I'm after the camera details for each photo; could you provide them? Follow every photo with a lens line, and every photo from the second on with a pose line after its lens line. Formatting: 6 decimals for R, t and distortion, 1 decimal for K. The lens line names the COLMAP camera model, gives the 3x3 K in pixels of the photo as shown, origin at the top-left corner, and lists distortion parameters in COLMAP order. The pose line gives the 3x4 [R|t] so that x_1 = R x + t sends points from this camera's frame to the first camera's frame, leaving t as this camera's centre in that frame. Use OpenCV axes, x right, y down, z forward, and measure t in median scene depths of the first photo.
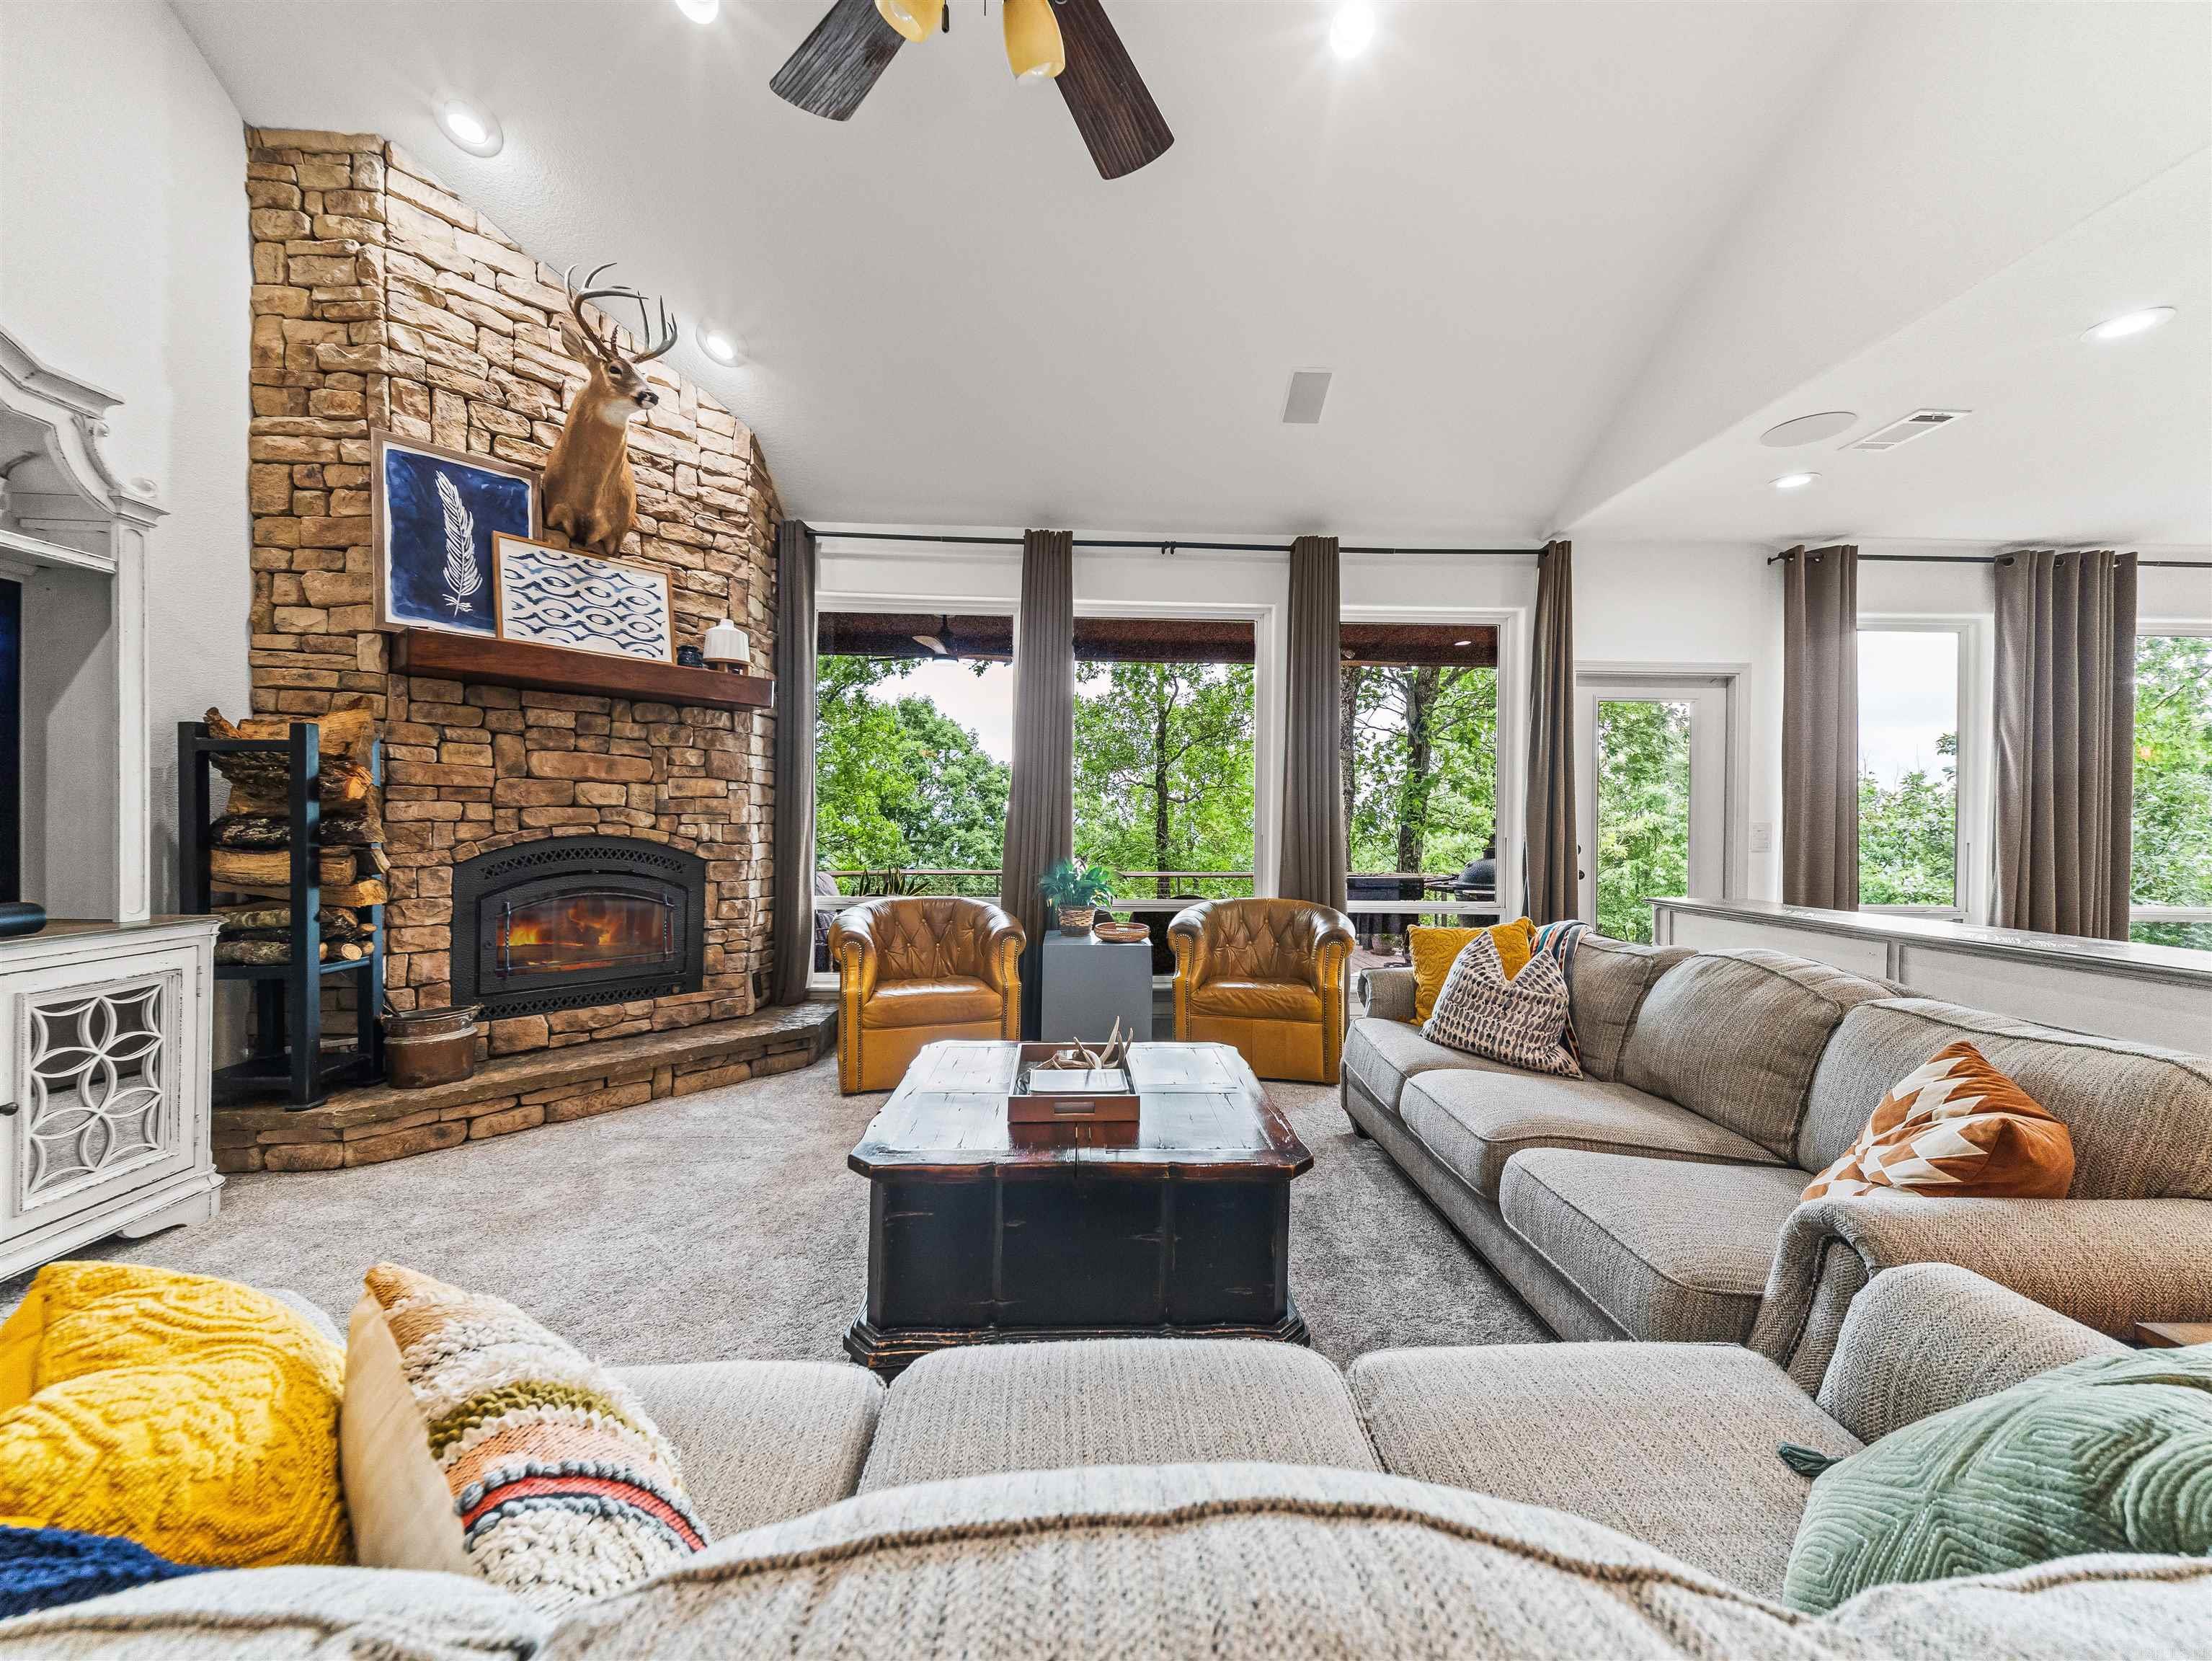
lens RADIAL K [[856.0, 0, 1104.4], [0, 856.0, 819.7], [0, 0, 1]] dist [0.031016, -0.011027]
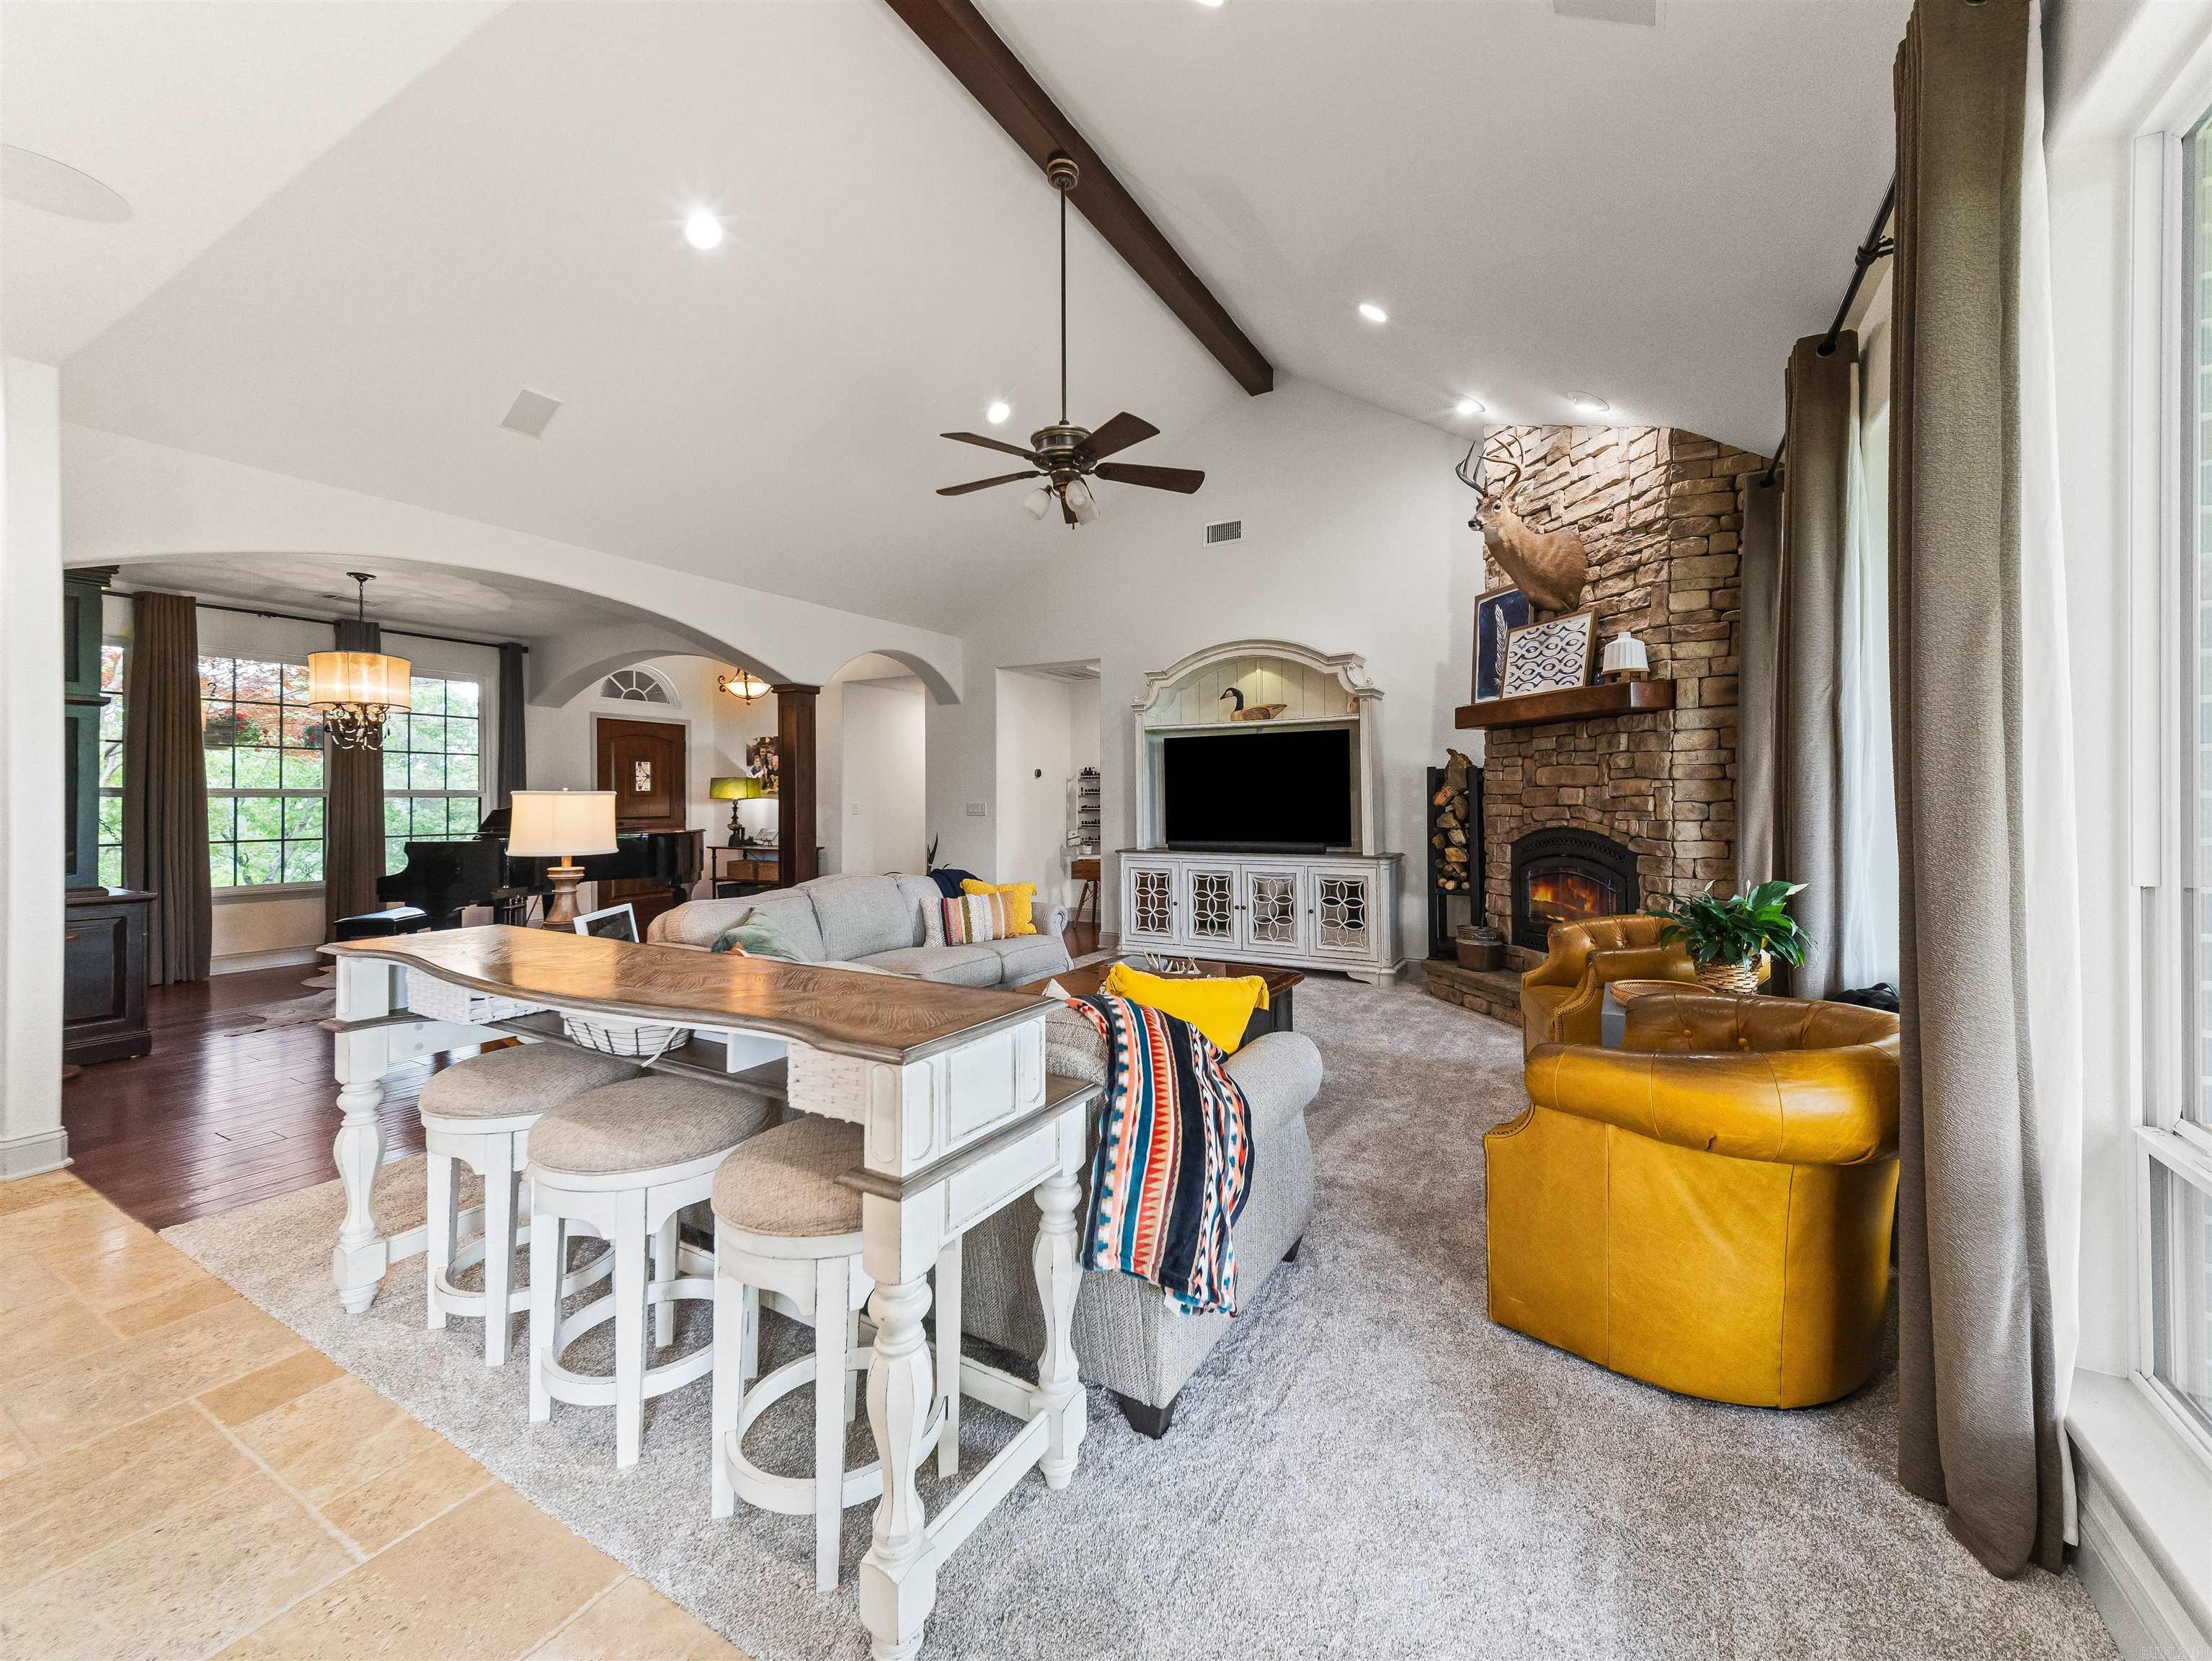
lens RADIAL K [[885.6, 0, 1116.7], [0, 885.6, 790.1], [0, 0, 1]] dist [0.000688, -0.011554]
pose [[-0.543376, -0.014015, -0.839372, 0.960524], [0.006041, 0.999769, -0.020603, -0.016325], [0.839468, -0.016266, -0.543166, 1.213286]]
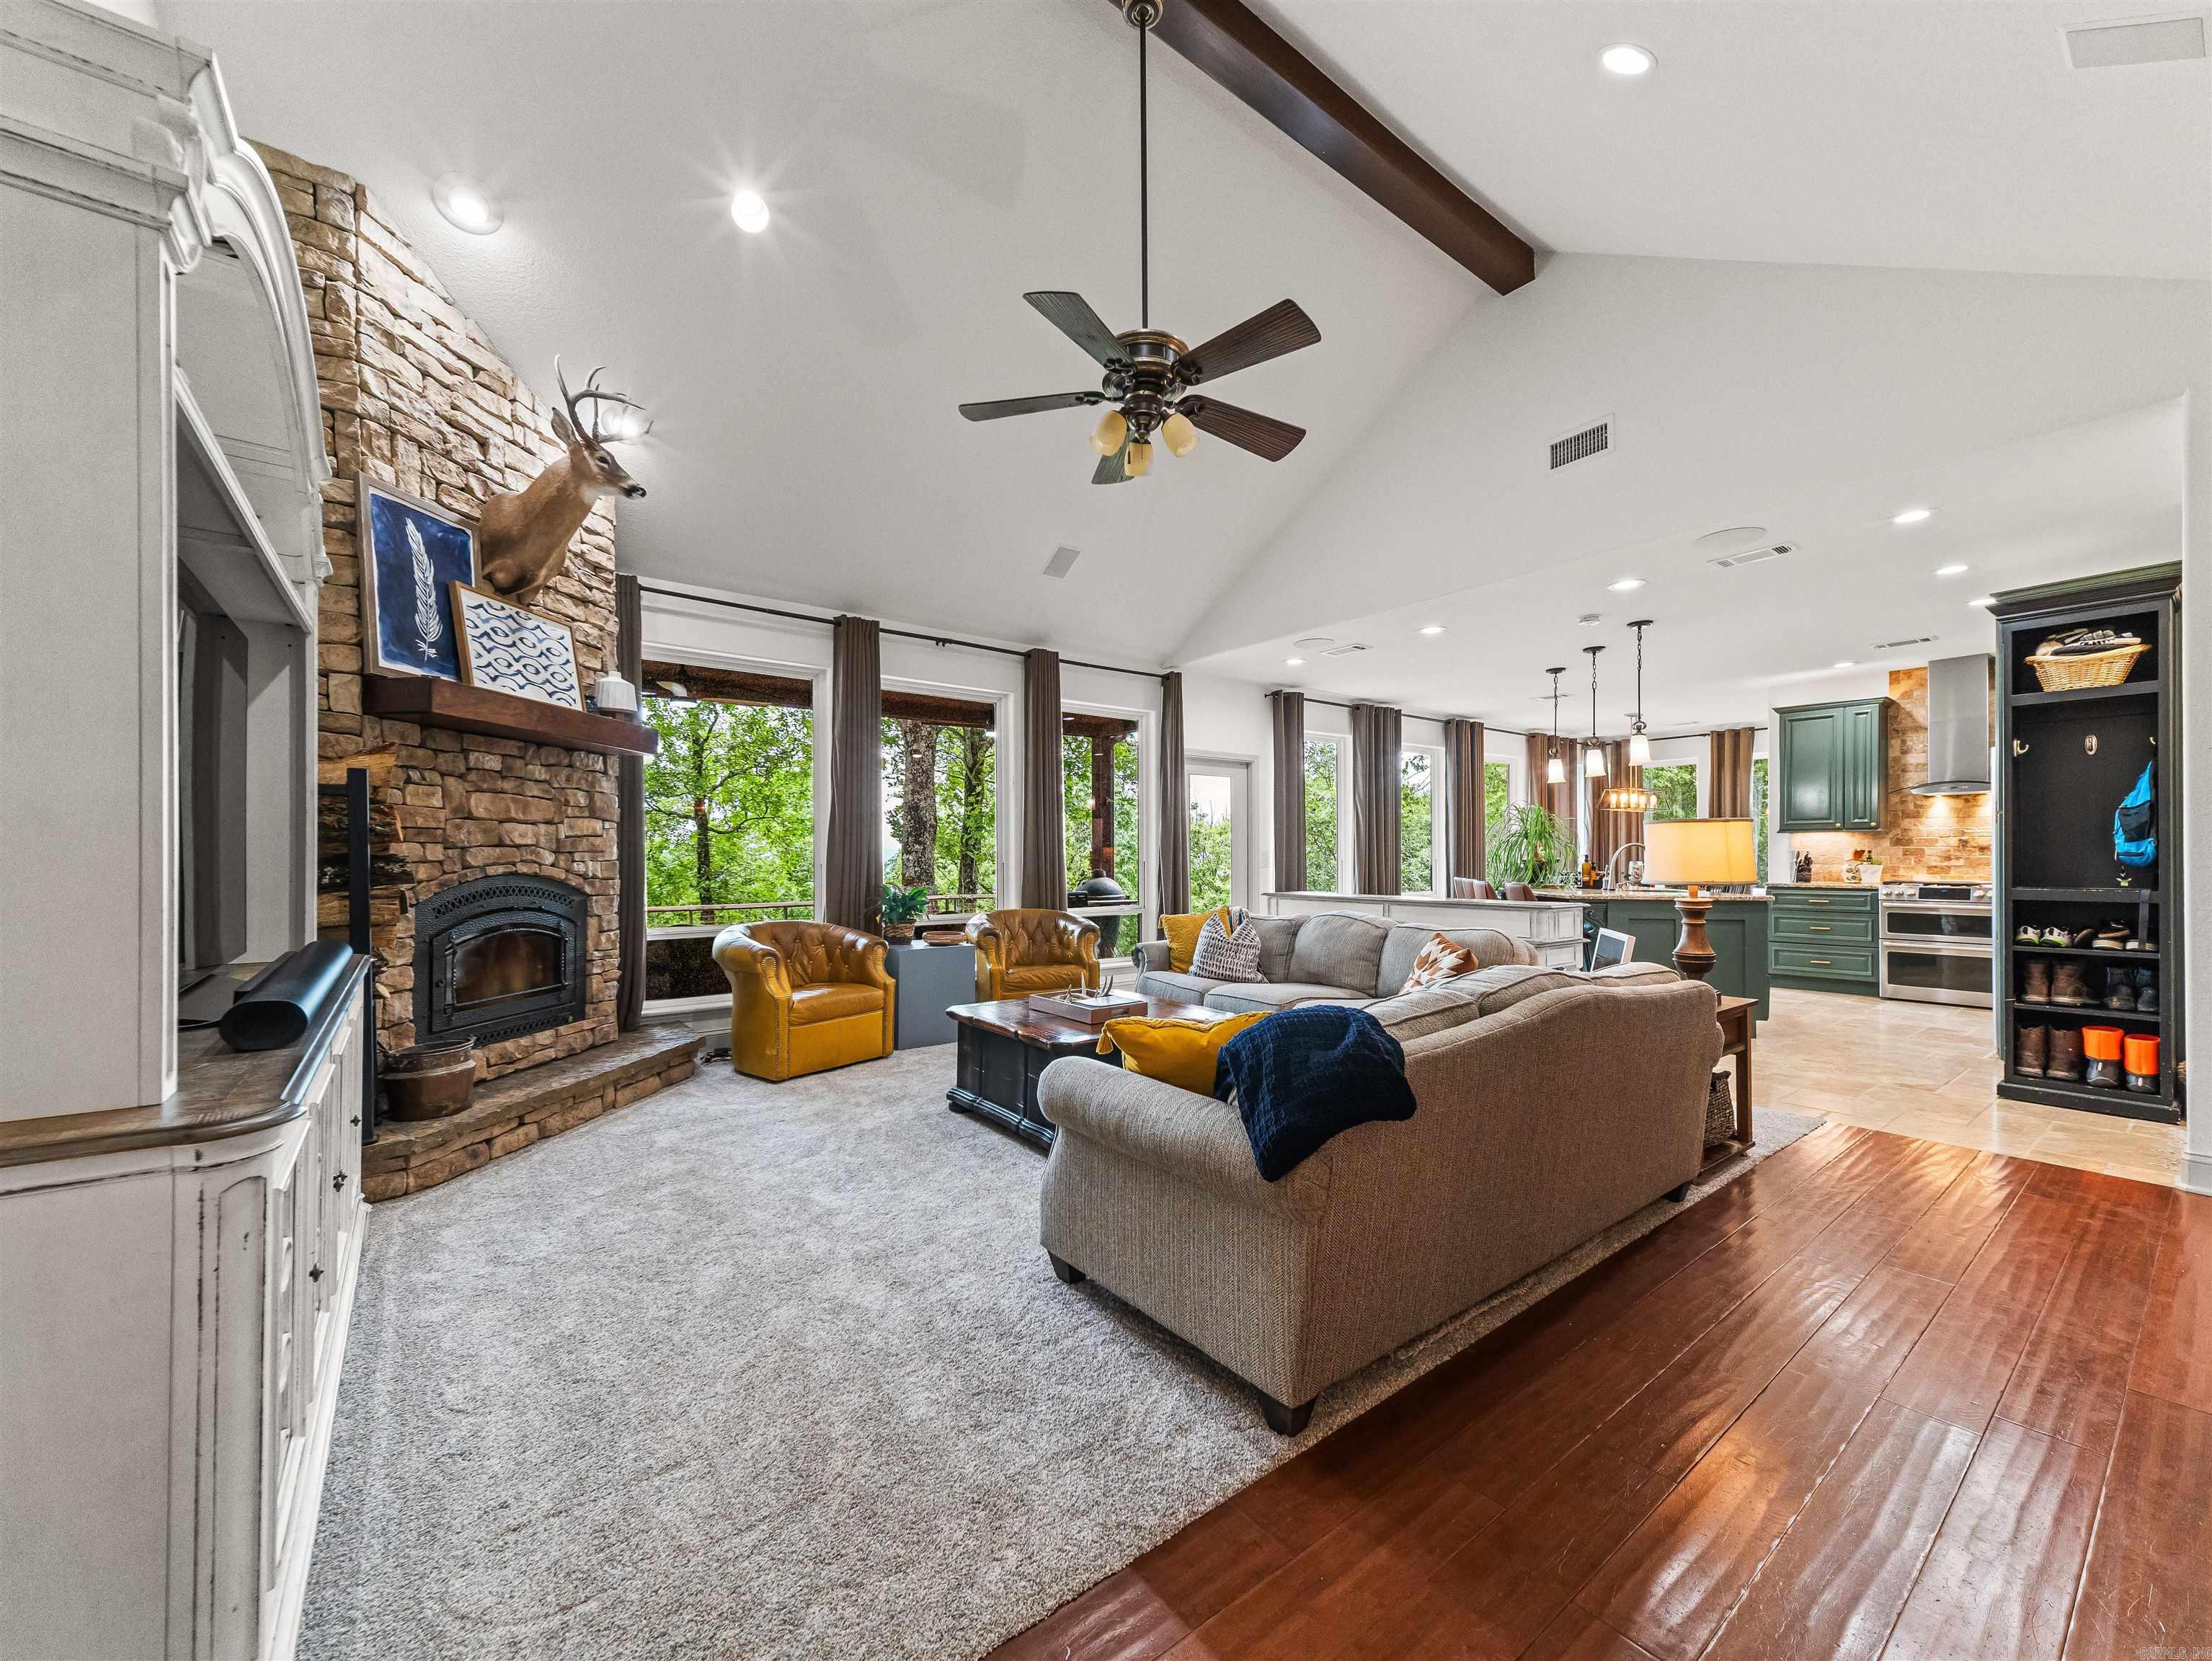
lens RADIAL K [[865.4, 0, 1111.5], [0, 865.4, 837.7], [0, 0, 1]] dist [0.032747, -0.011346]
pose [[0.818277, -0.000555, 0.574825, -0.637575], [0.007018, 0.999935, -0.009024, -0.011152], [-0.574782, 0.011419, 0.818227, -0.289259]]
